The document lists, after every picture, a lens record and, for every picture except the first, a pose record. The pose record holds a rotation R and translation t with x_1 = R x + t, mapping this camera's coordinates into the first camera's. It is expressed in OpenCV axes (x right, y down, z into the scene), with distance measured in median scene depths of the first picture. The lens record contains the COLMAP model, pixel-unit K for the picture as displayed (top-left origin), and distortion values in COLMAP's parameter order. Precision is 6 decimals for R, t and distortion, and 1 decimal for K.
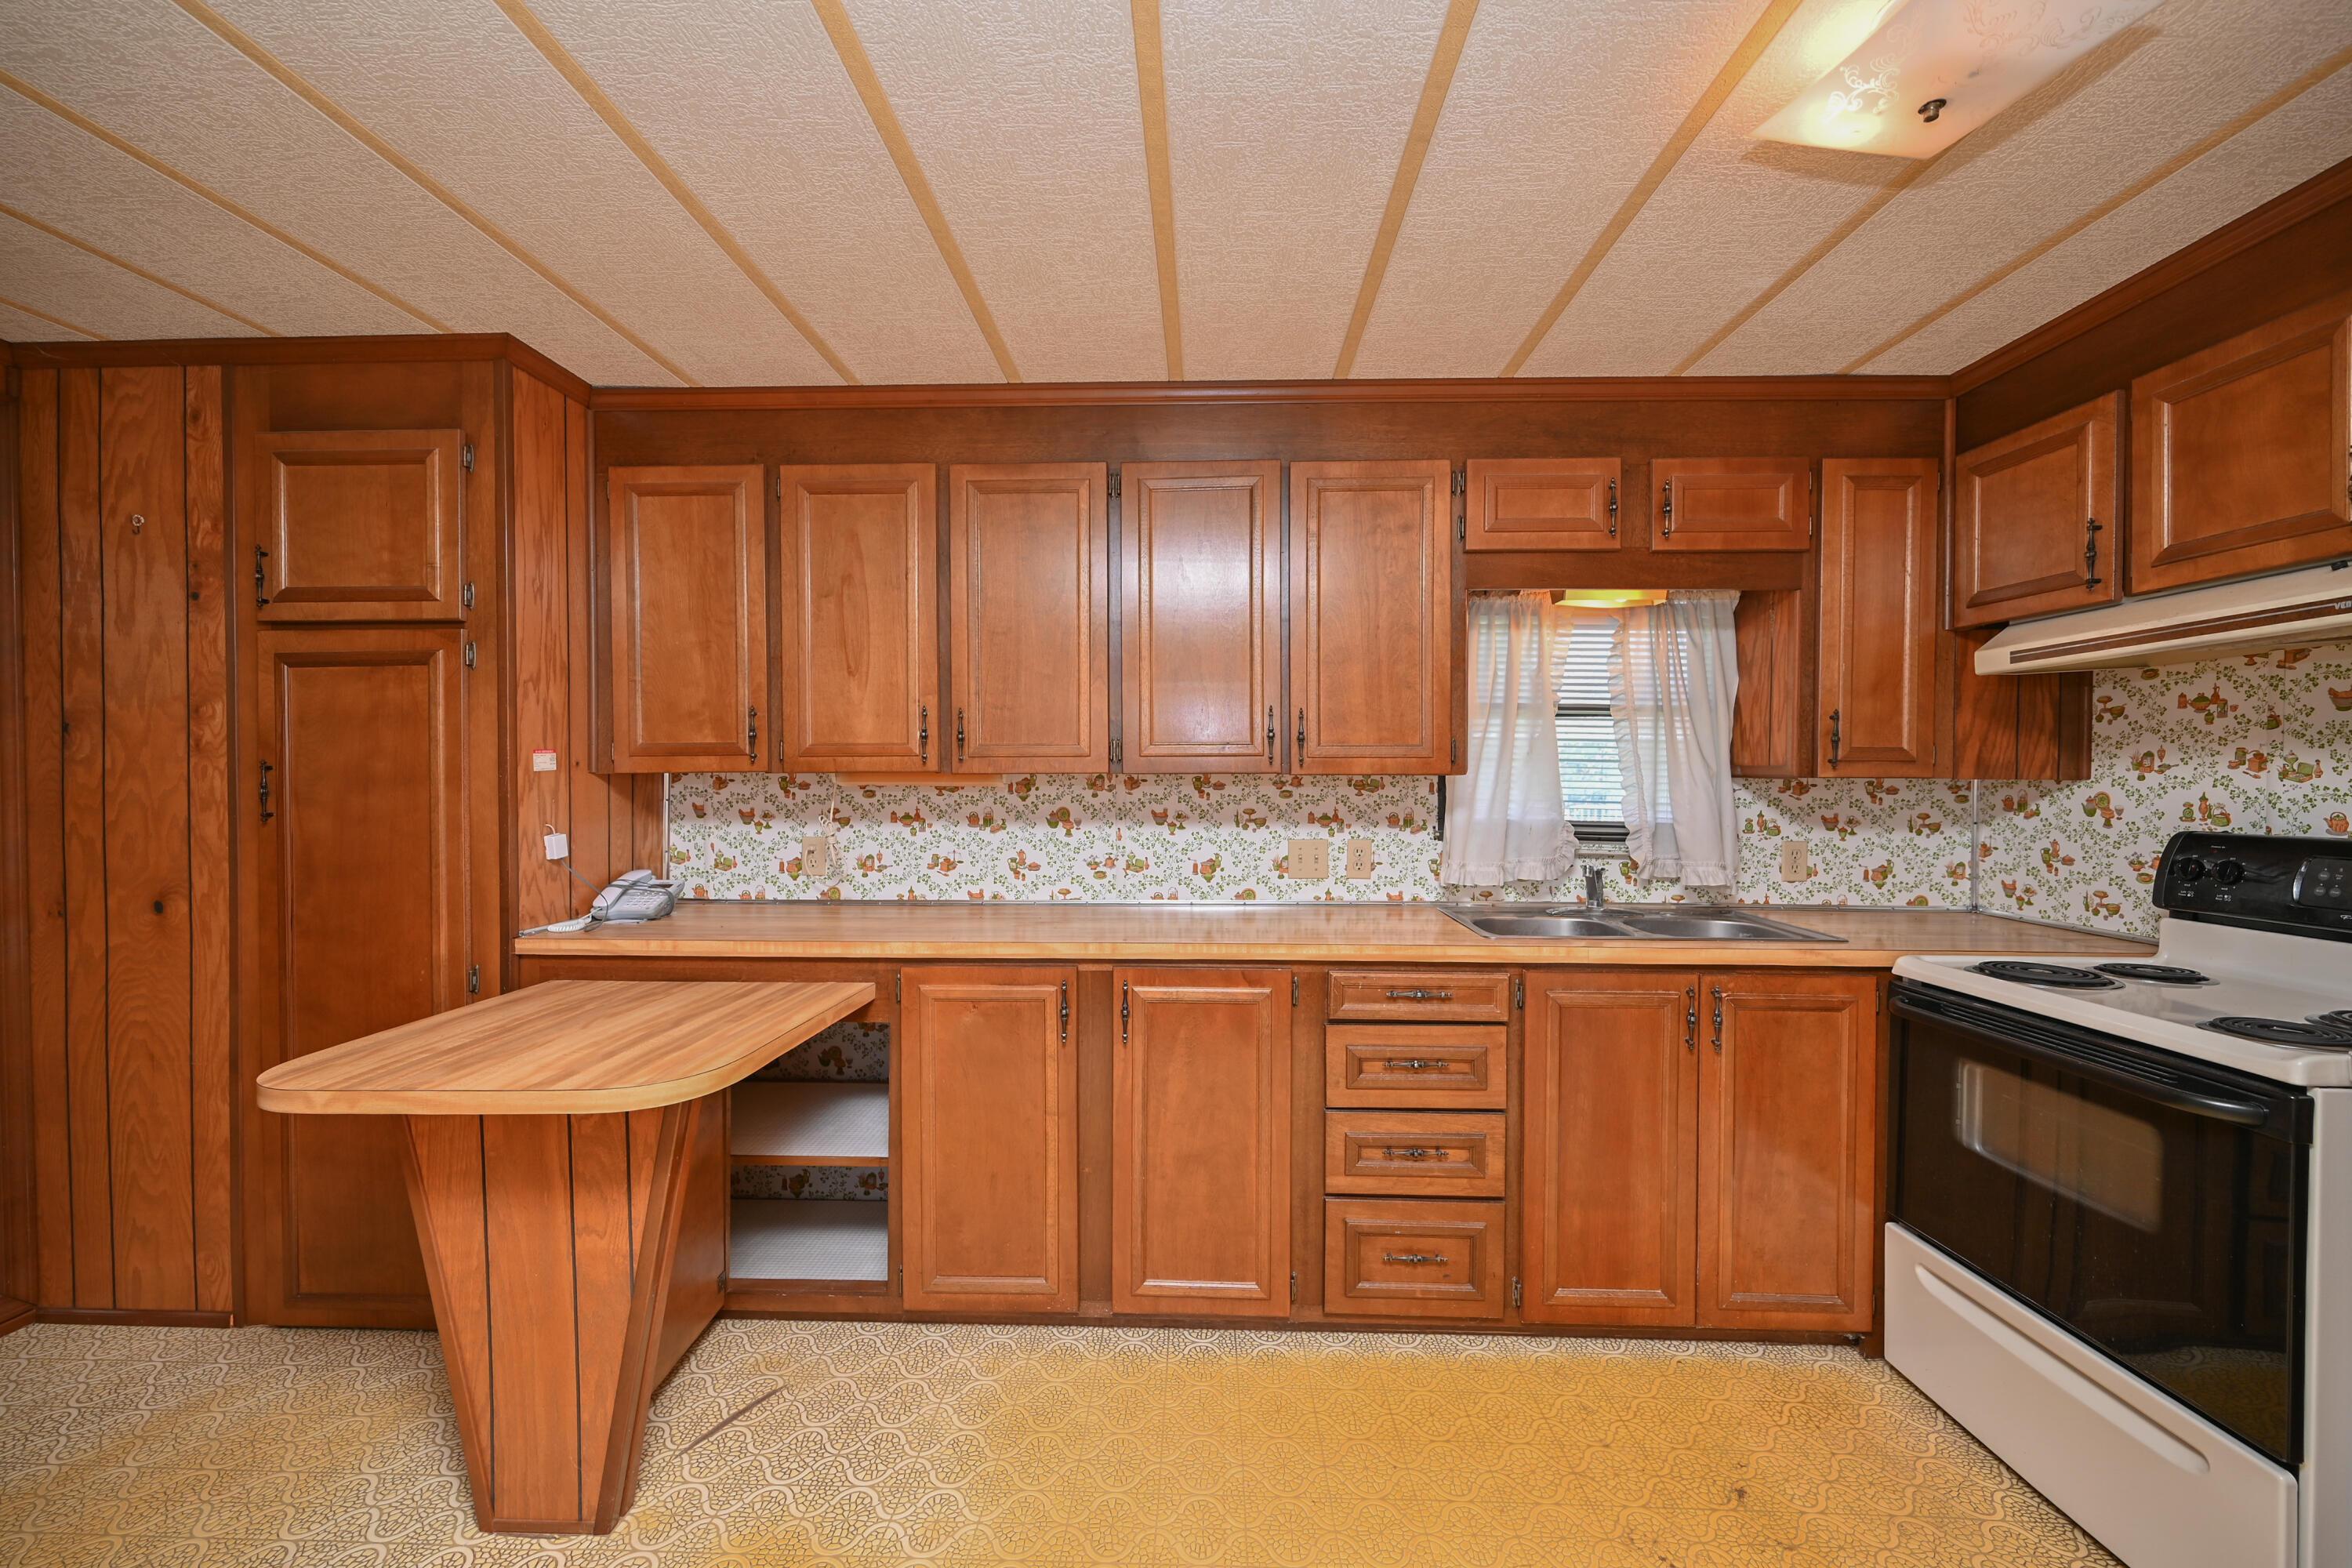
lens RADIAL K [[930.5, 0, 1175.1], [0, 930.5, 790.6], [0, 0, 1]] dist [-0.001023, 0.000038]
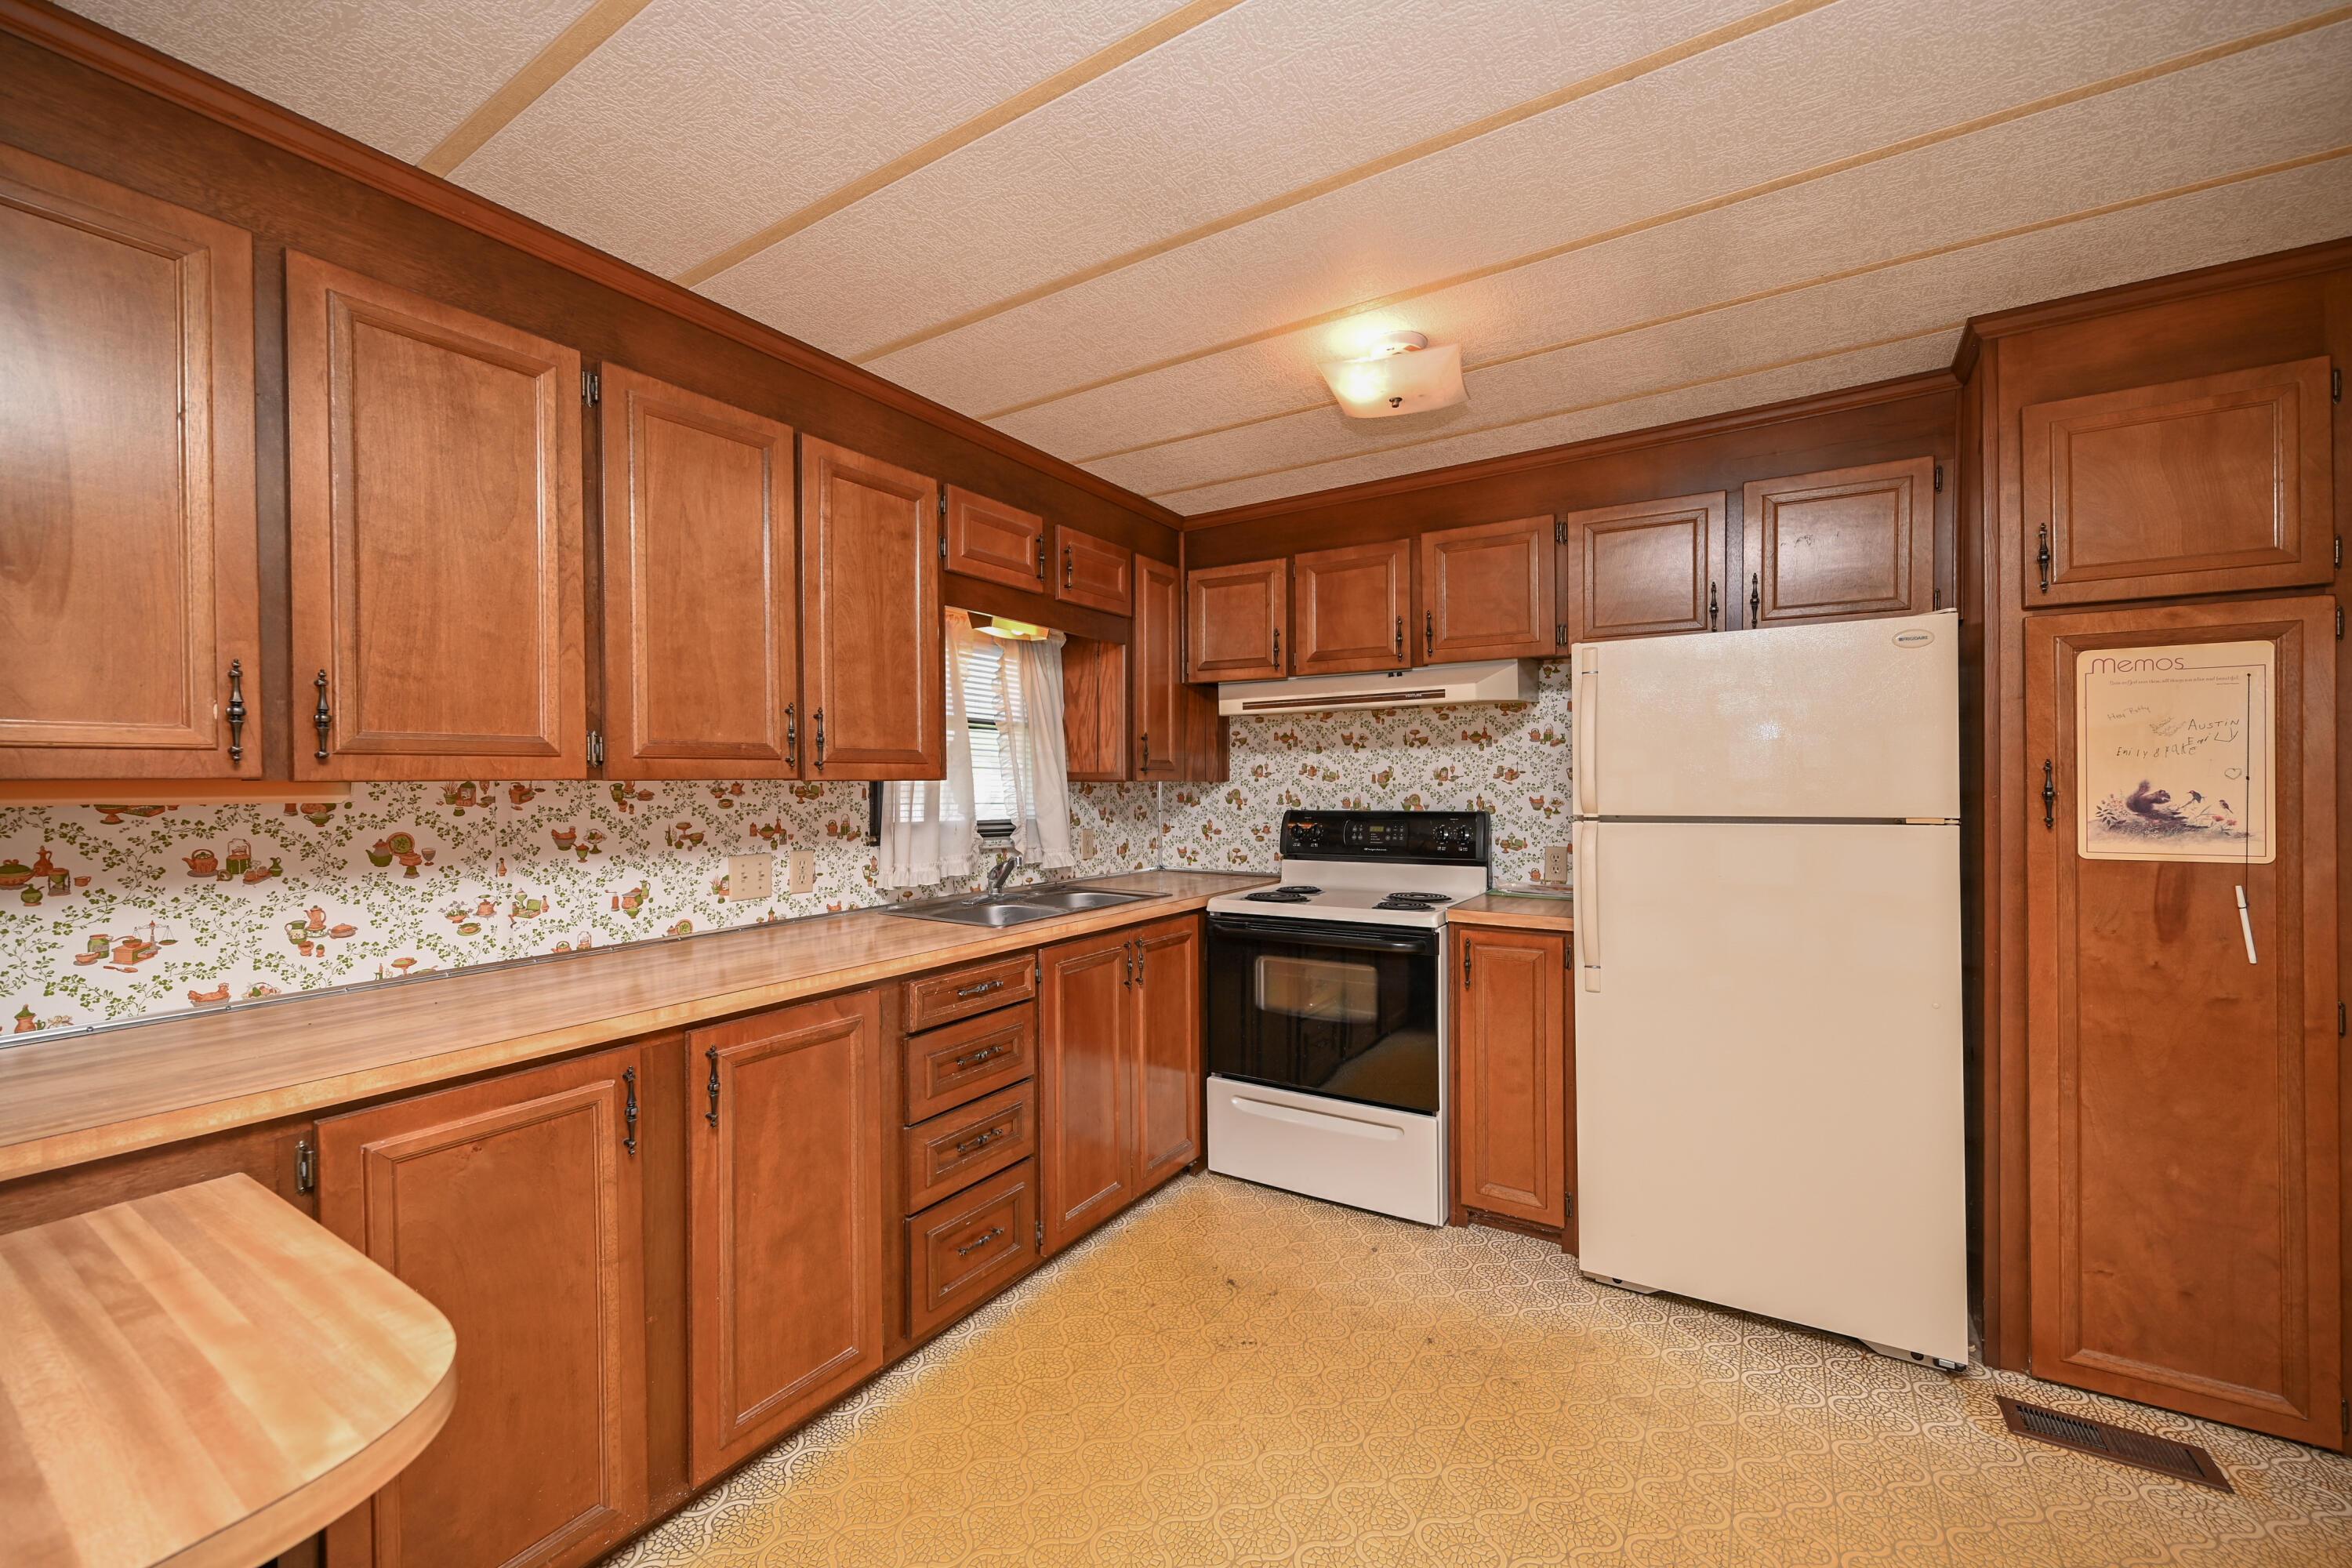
lens RADIAL K [[923.3, 0, 1176.0], [0, 923.3, 784.0], [0, 0, 1]] dist [-0.000334, 0.000036]
pose [[0.510650, -0.007486, 0.859756, -0.476663], [0.019567, 0.999804, -0.002916, -0.004457], [-0.859566, 0.018312, 0.510696, 0.247613]]
